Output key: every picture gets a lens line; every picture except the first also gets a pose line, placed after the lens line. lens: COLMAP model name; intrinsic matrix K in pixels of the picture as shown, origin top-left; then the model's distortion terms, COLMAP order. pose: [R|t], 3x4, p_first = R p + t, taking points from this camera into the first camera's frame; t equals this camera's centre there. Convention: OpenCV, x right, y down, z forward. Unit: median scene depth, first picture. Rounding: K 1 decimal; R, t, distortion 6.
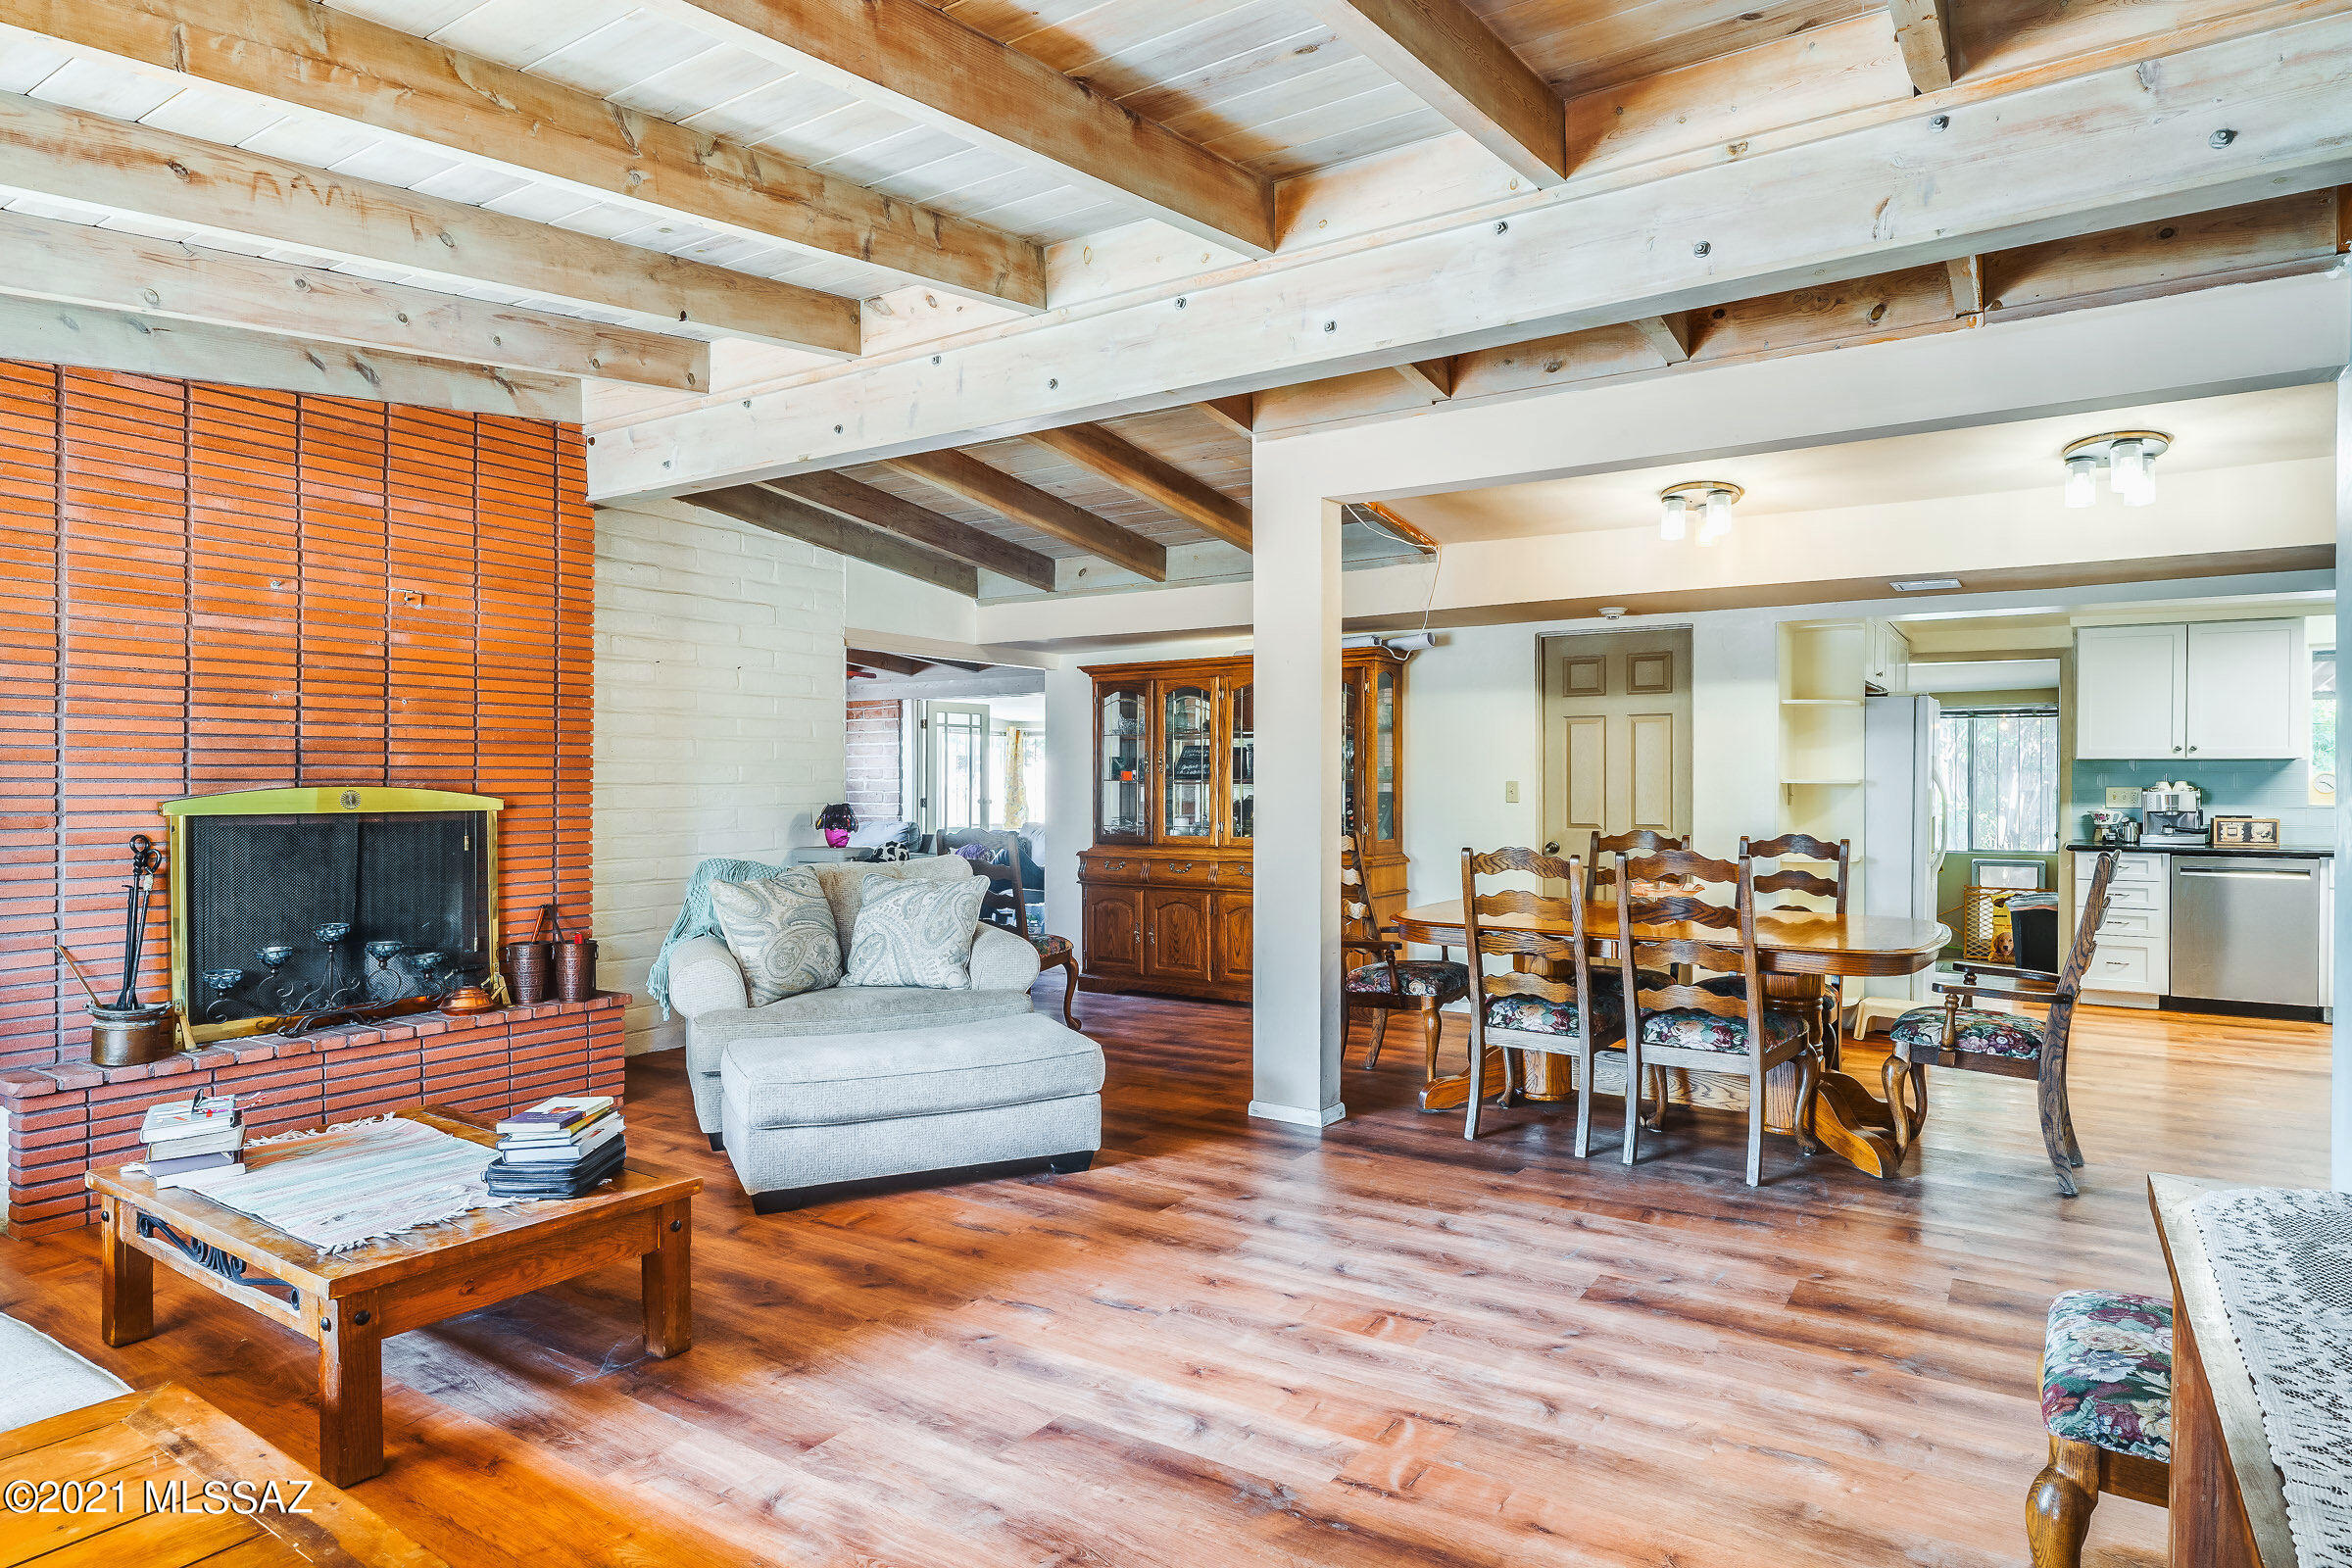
lens RADIAL K [[1321.7, 0, 1170.2], [0, 1321.7, 783.9], [0, 0, 1]] dist [-0.000404, 0.001065]
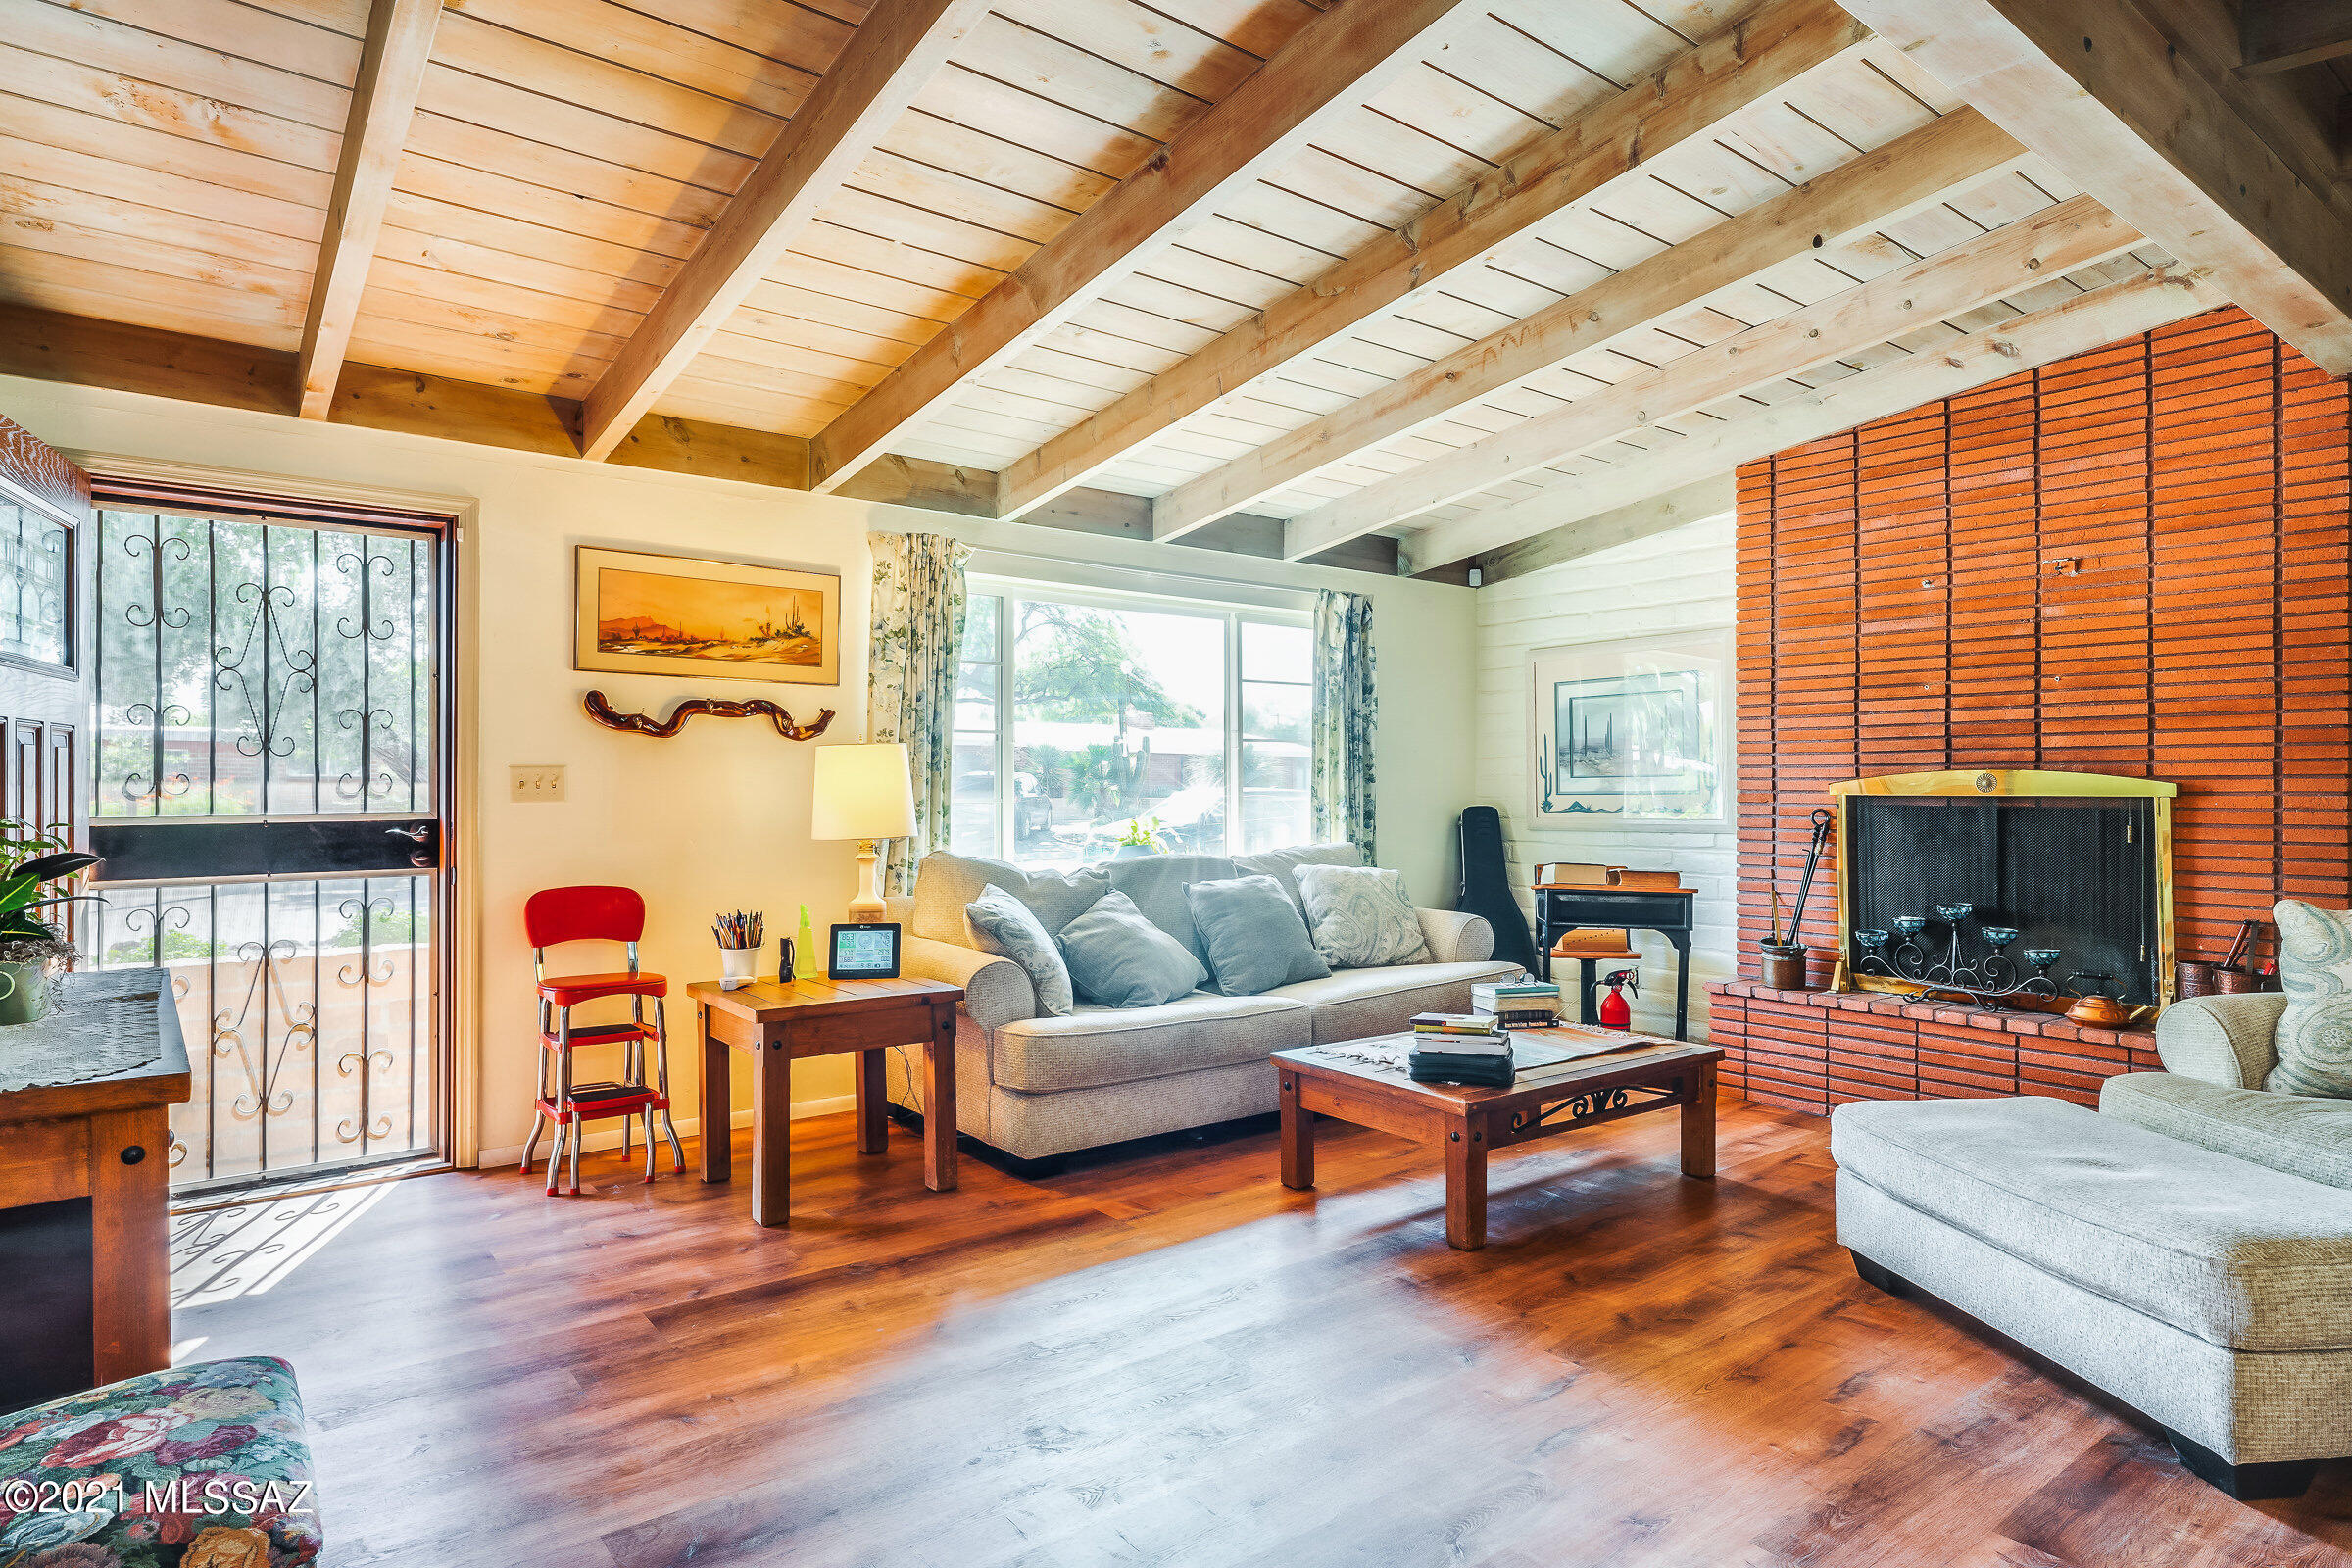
lens RADIAL K [[1321.7, 0, 1170.2], [0, 1321.7, 783.9], [0, 0, 1]] dist [-0.000404, 0.001065]
pose [[-0.317314, -0.003223, -0.948315, 0.541232], [-0.002978, 0.999993, -0.002403, 0.017386], [0.948316, 0.002062, -0.317322, 0.751601]]
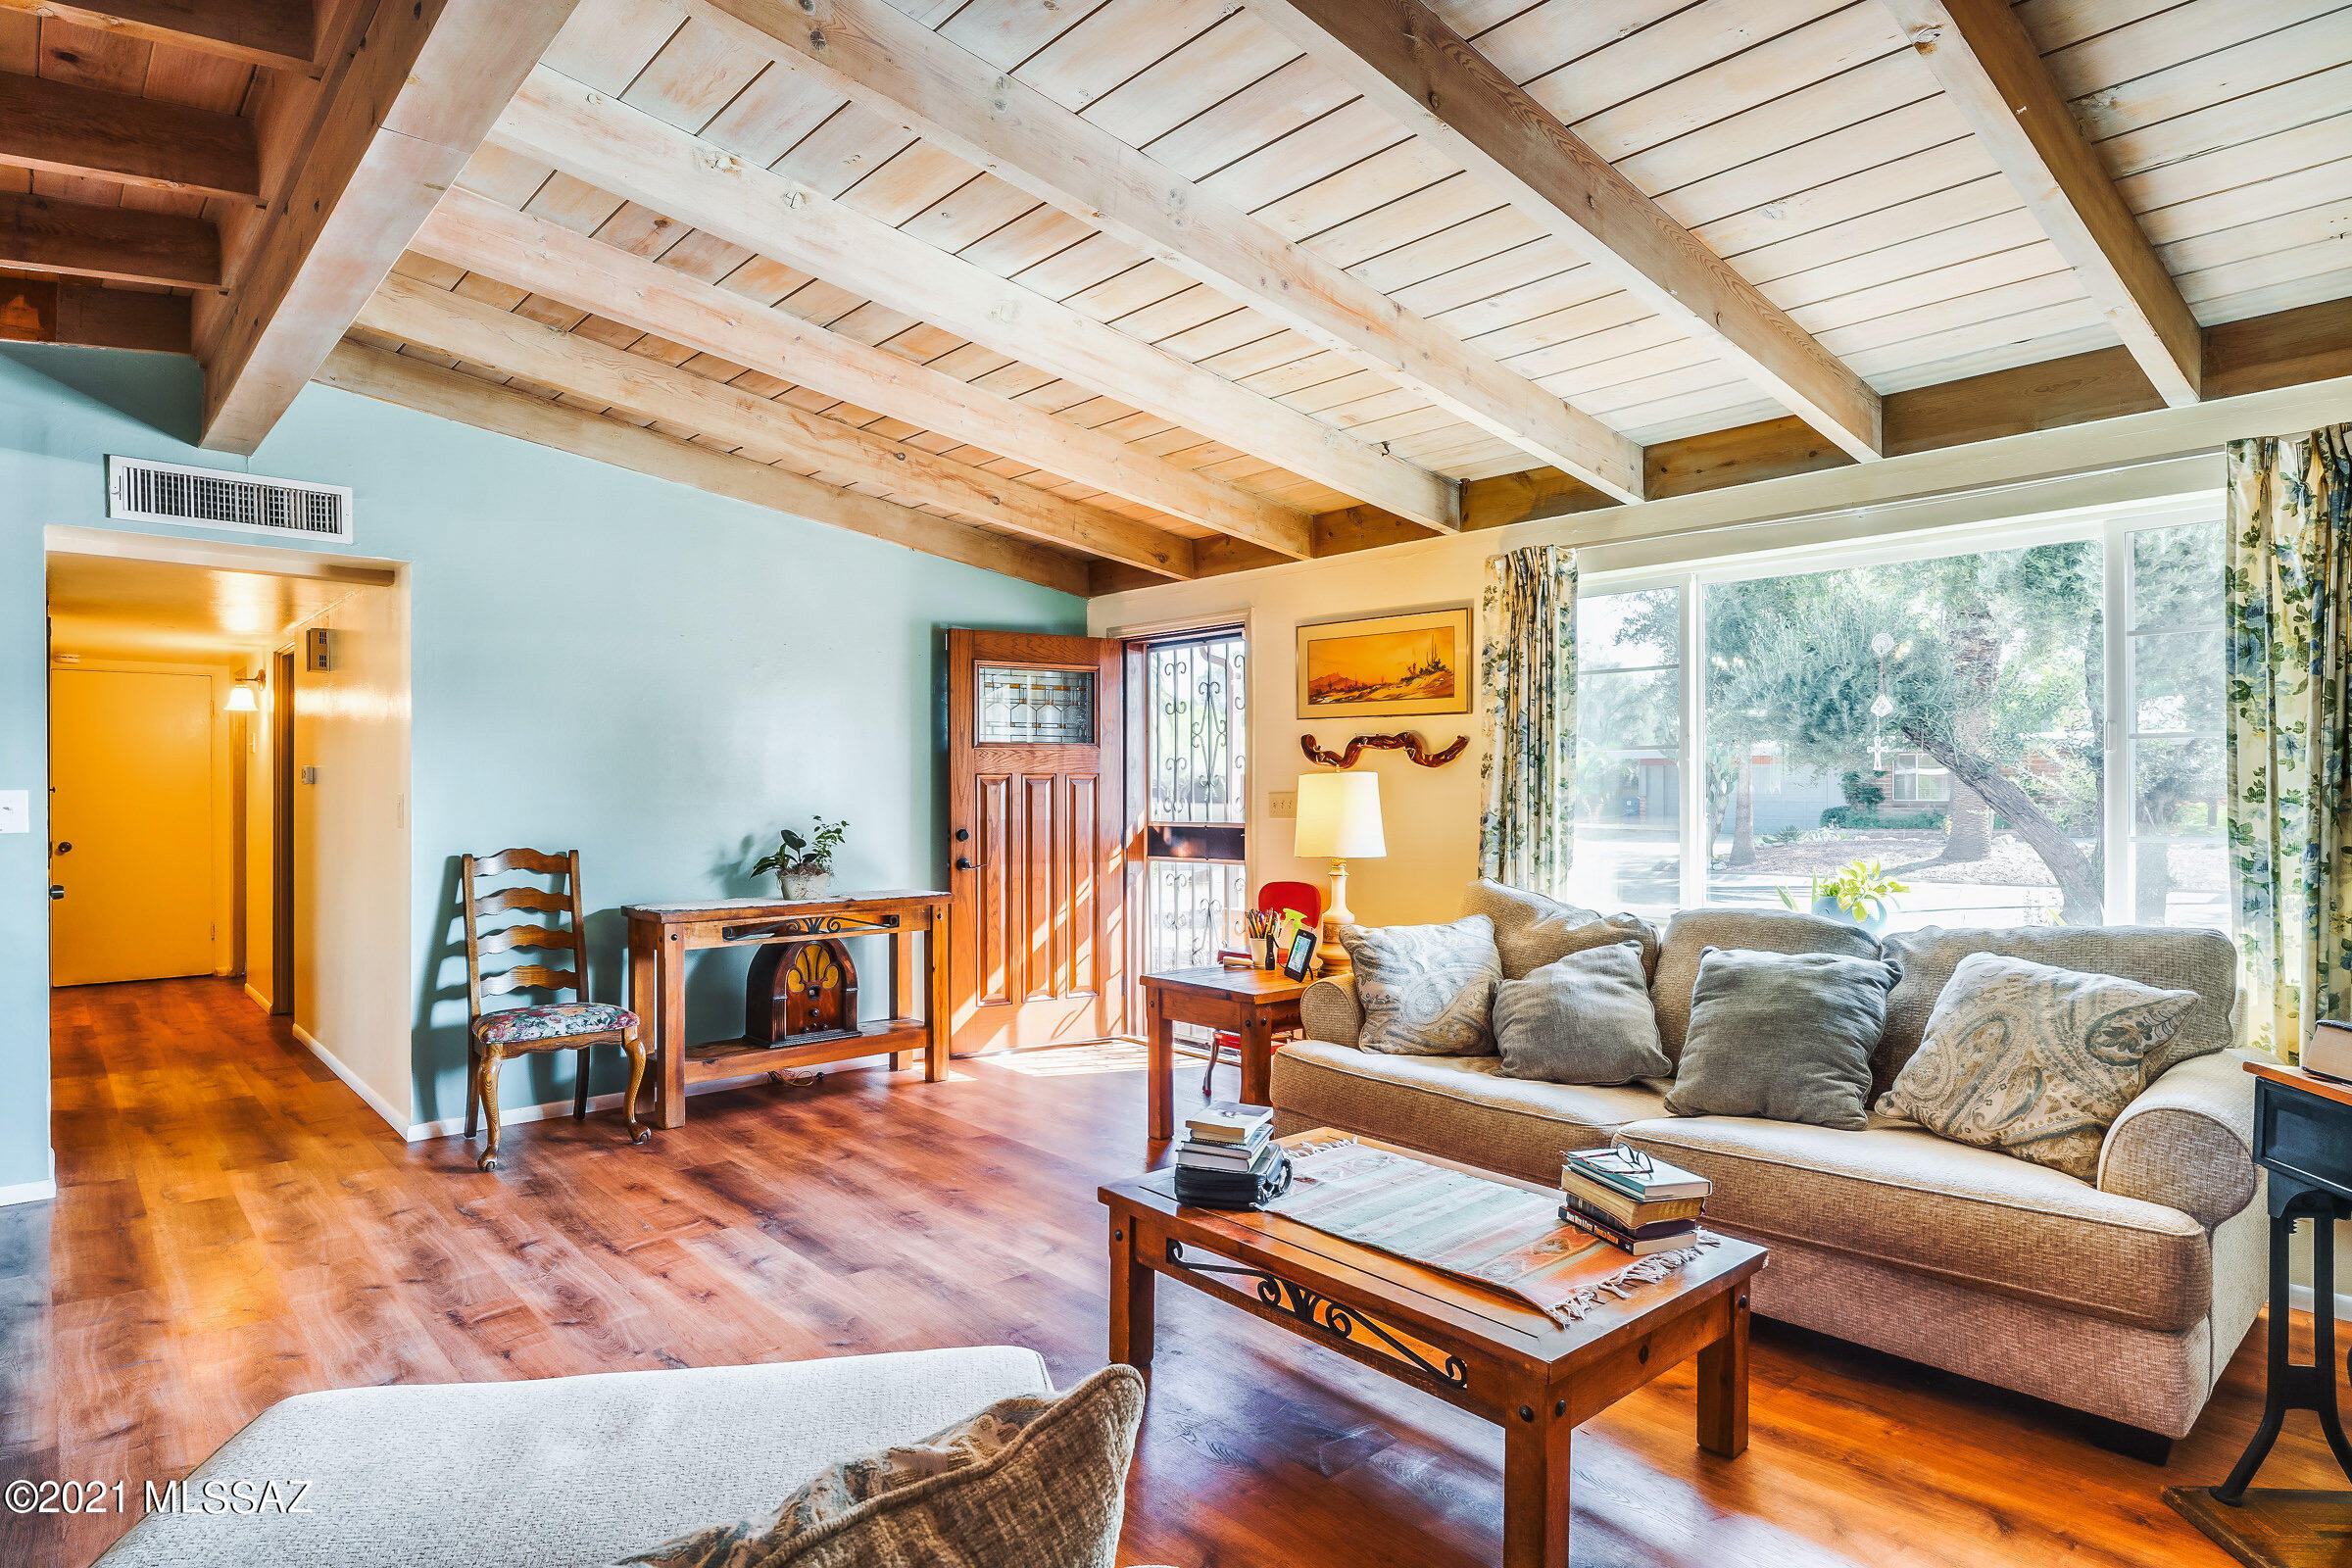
lens RADIAL K [[1257.6, 0, 1092.8], [0, 1257.6, 783.1], [0, 0, 1]] dist [-0.000091, -0.000010]
pose [[-0.962964, 0.004005, 0.269600, -0.445173], [0.004333, 0.999990, 0.000623, -0.008738], [-0.269595, 0.001768, -0.962972, 1.312732]]
